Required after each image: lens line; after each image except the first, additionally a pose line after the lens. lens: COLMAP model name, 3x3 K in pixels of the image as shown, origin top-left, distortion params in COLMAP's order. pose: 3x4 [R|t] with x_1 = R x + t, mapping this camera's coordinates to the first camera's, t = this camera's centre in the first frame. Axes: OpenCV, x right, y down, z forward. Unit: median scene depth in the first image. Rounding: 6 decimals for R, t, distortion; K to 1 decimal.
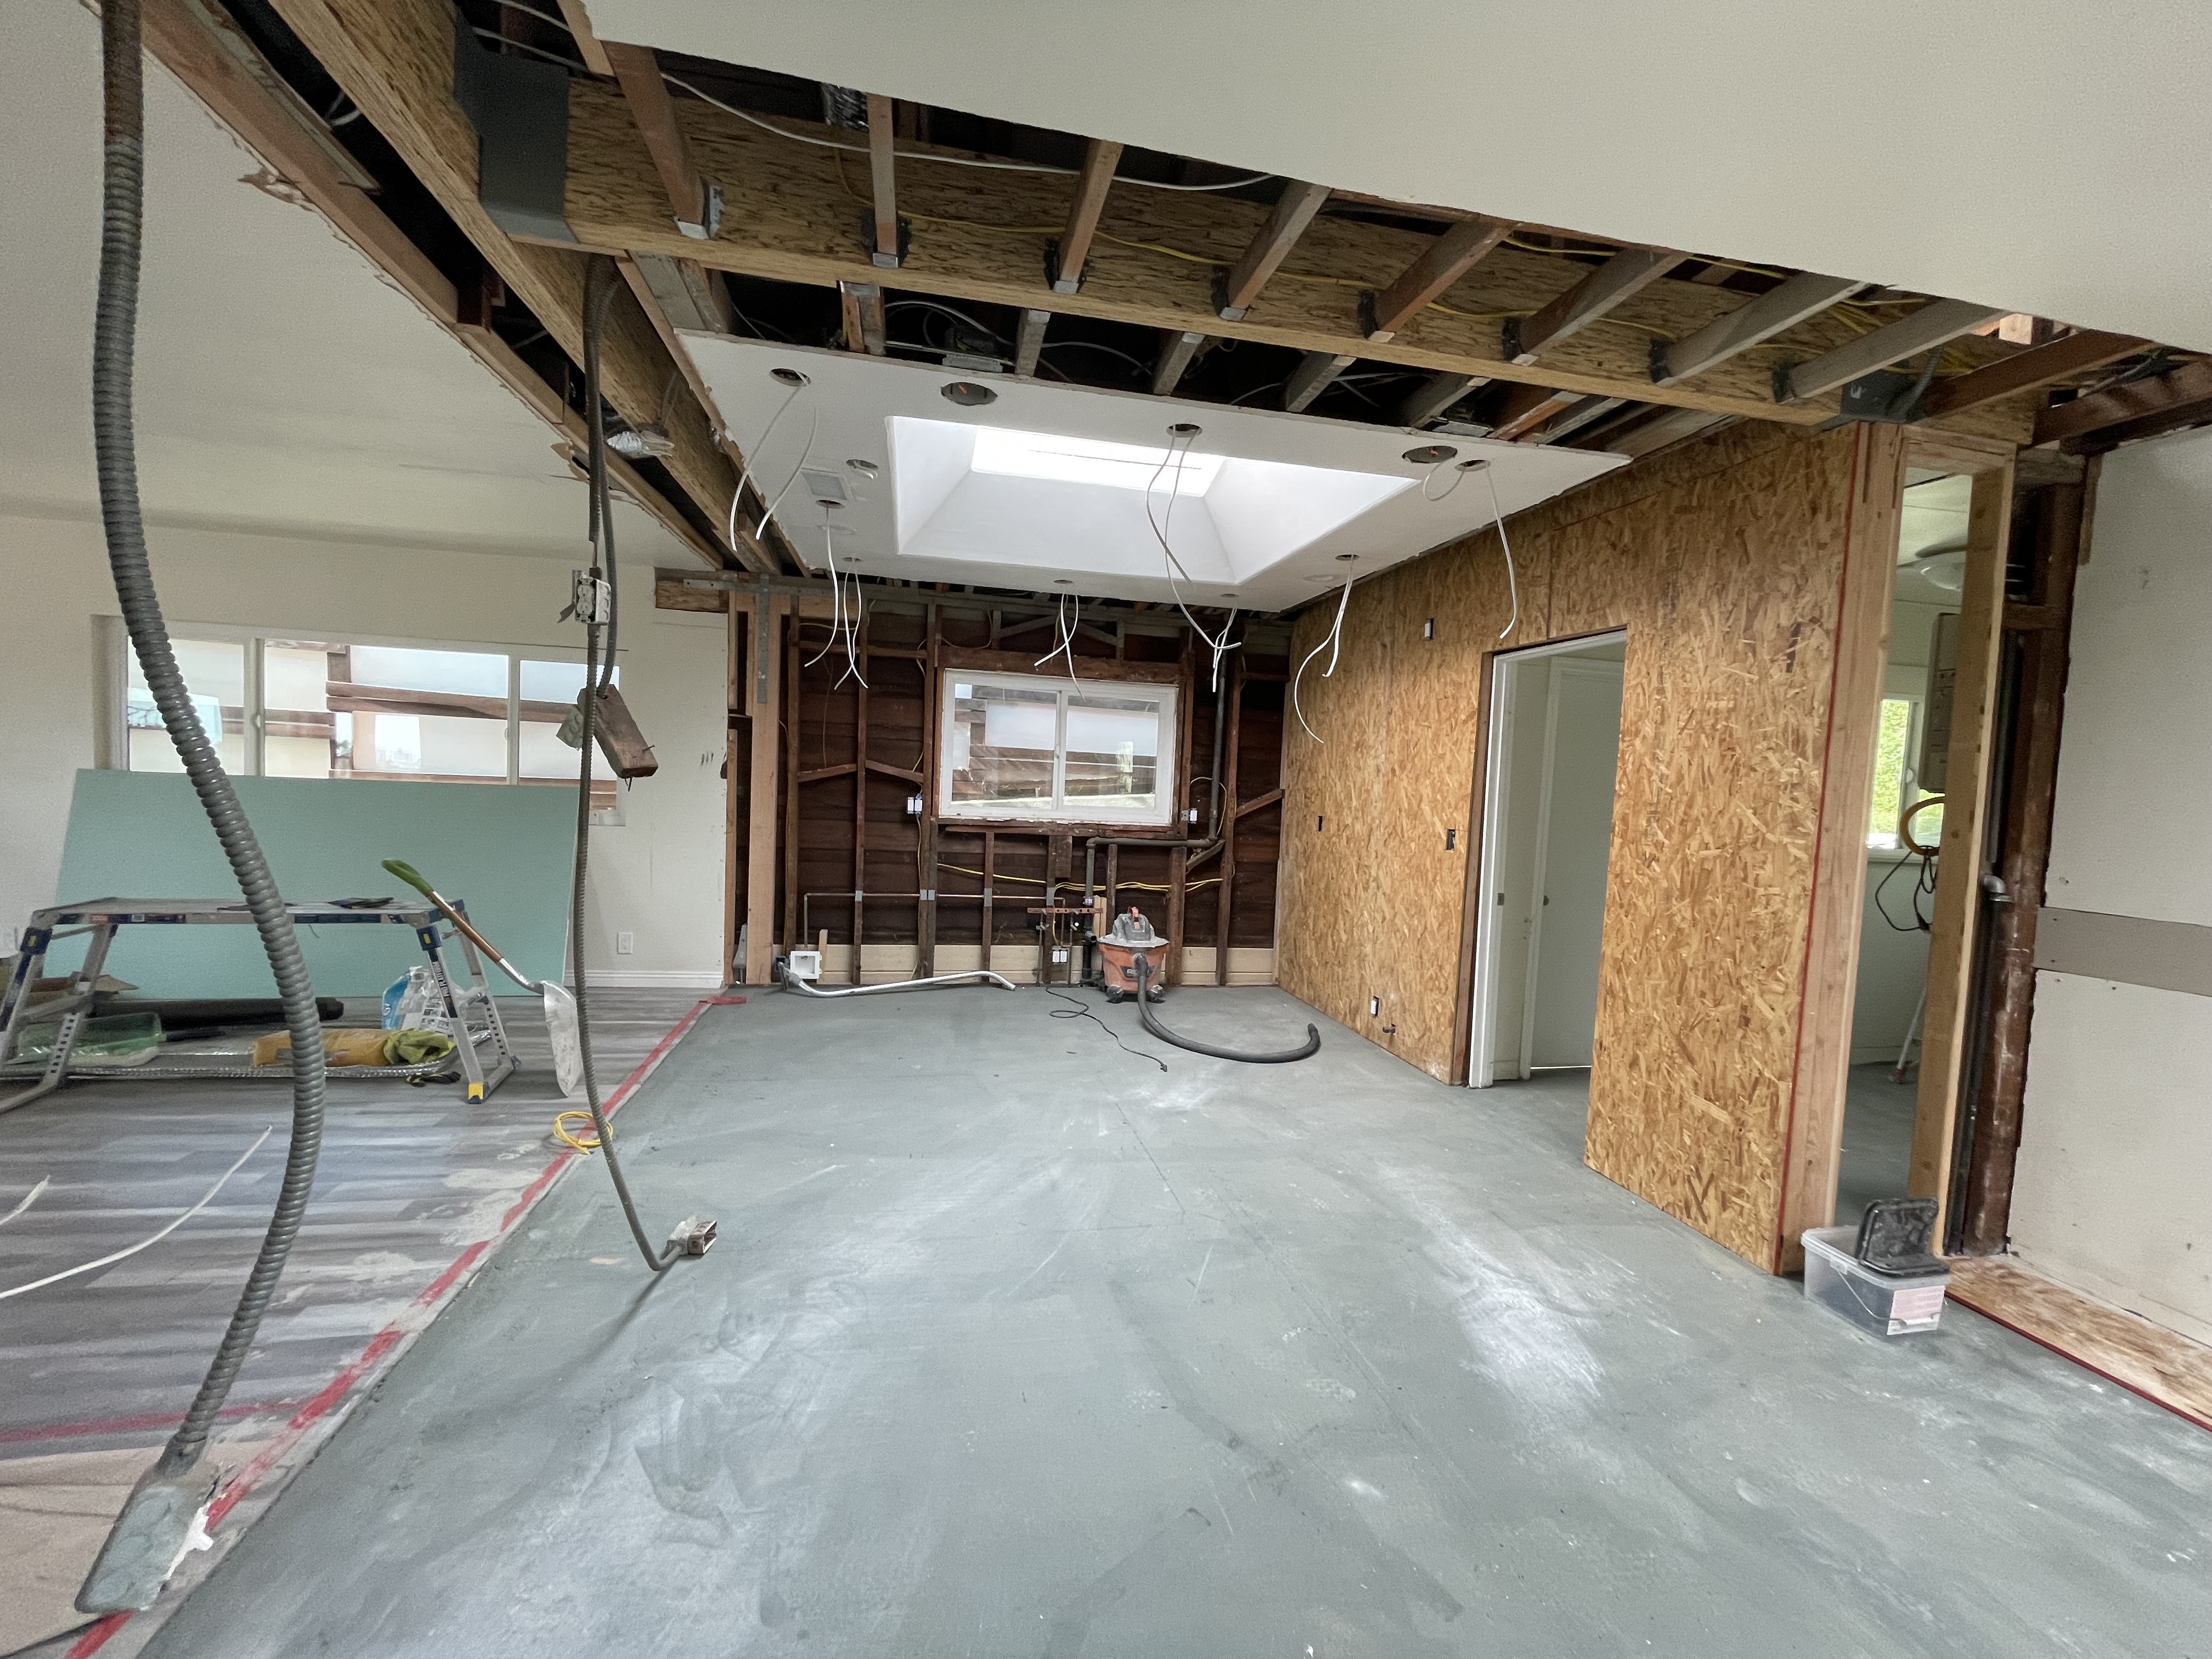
lens RADIAL K [[882.9, 0, 1106.0], [0, 882.9, 829.5], [0, 0, 1]] dist [-0.001743, 0.000030]
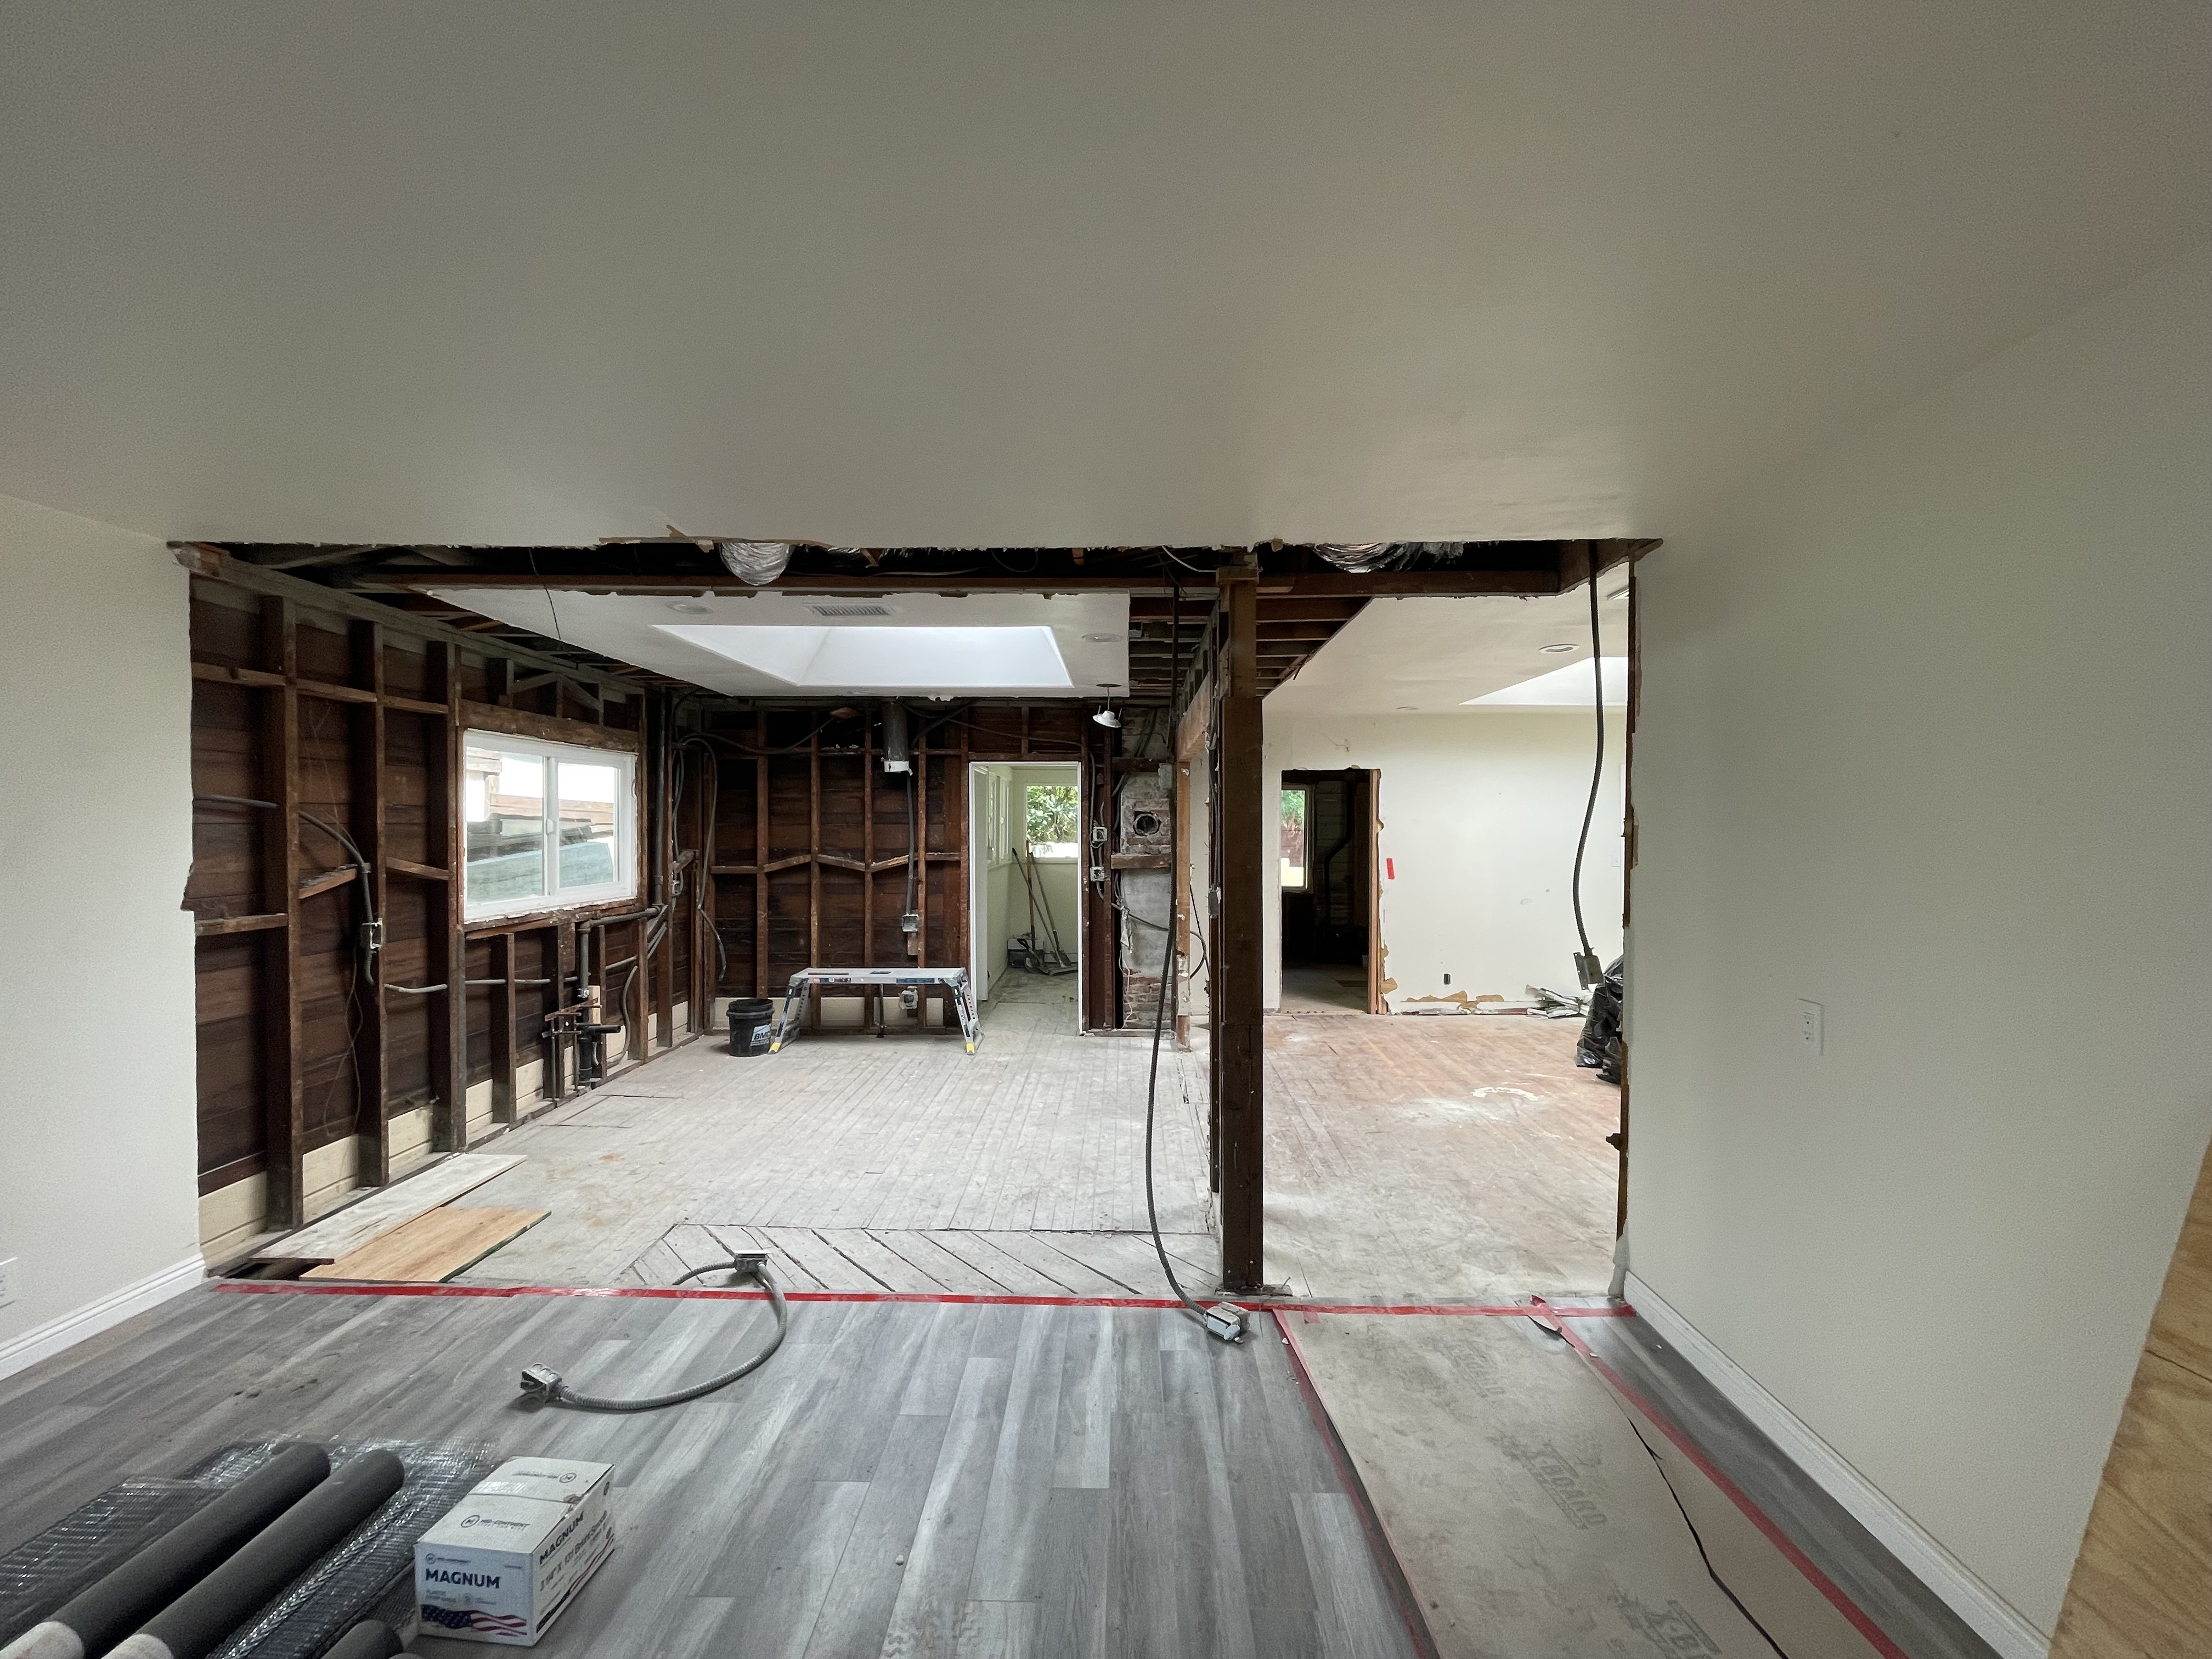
lens RADIAL K [[894.6, 0, 1097.3], [0, 894.6, 830.2], [0, 0, 1]] dist [-0.001476, 0.000372]
pose [[0.230690, -0.053425, 0.971559, -0.791496], [0.066606, 0.997017, 0.039009, -0.086076], [-0.970745, 0.055712, 0.233560, 0.286151]]
